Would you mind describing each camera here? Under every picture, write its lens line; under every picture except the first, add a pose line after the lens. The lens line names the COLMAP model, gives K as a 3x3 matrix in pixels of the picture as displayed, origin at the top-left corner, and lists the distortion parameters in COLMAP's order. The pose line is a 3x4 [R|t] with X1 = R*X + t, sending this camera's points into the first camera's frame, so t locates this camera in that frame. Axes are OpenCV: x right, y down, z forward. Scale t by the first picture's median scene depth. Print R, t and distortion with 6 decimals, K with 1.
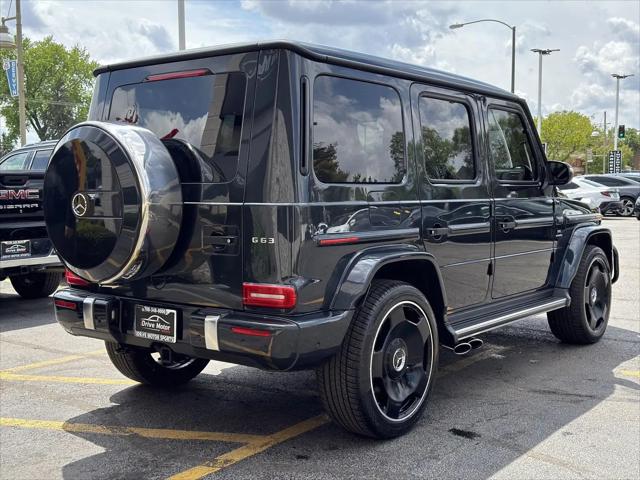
lens RADIAL K [[804.8, 0, 320.0], [0, 804.8, 240.0], [0, 0, 1]] dist [0.220754, -0.554435]
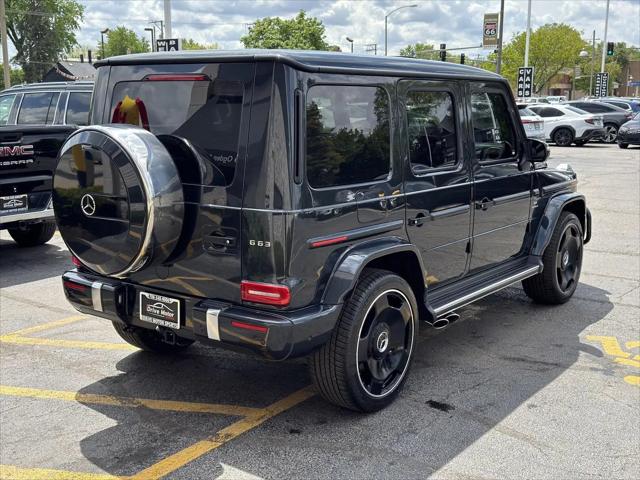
lens RADIAL K [[812.0, 0, 320.0], [0, 812.0, 240.0], [0, 0, 1]] dist [0.202914, -0.499724]
pose [[0.999795, 0.003754, 0.019921, -0.010077], [-0.005936, 0.993844, 0.110633, -0.111536], [-0.019383, -0.110729, 0.993662, -0.083697]]
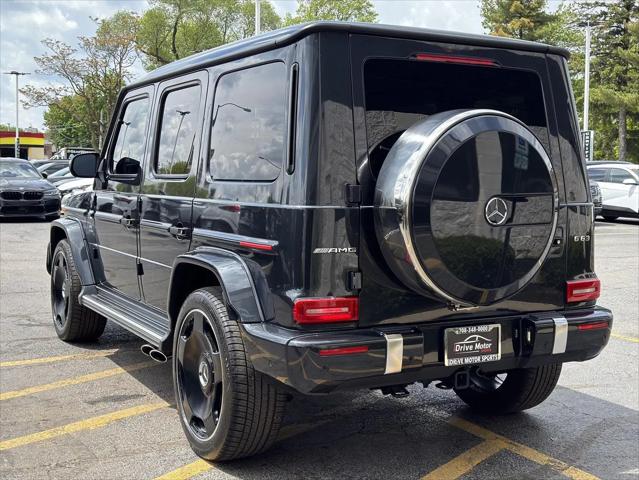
lens RADIAL K [[810.7, 0, 319.5], [0, 810.7, 240.0], [0, 0, 1]] dist [0.202914, -0.499724]
pose [[0.396198, -0.066940, 0.915722, -1.044969], [0.057913, 0.997175, 0.047838, -0.059687], [-0.916337, 0.034078, 0.398956, 0.782488]]
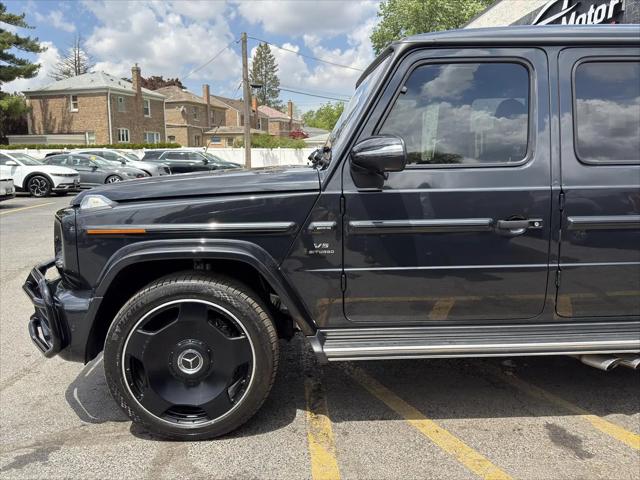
lens RADIAL K [[593.7, 0, 320.0], [0, 593.7, 240.0], [0, 0, 1]] dist [0.148546, -0.320349]
pose [[-0.676675, -0.087842, 0.731023, -0.392488], [0.062478, 0.982426, 0.175884, -0.129306], [-0.733627, 0.164689, -0.659295, 2.064830]]
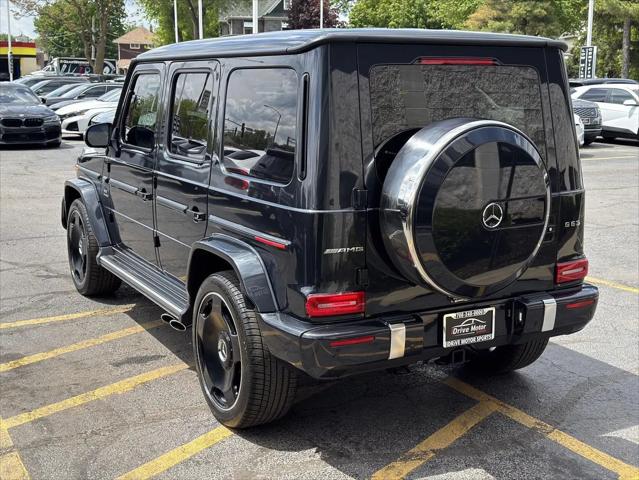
lens RADIAL K [[813.3, 0, 321.8], [0, 813.3, 248.2], [0, 0, 1]] dist [0.201068, -0.495213]
pose [[0.391087, -0.183722, 0.901830, -1.101520], [0.063374, 0.982923, 0.172759, -0.162701], [-0.918169, -0.010411, 0.396052, 0.764413]]
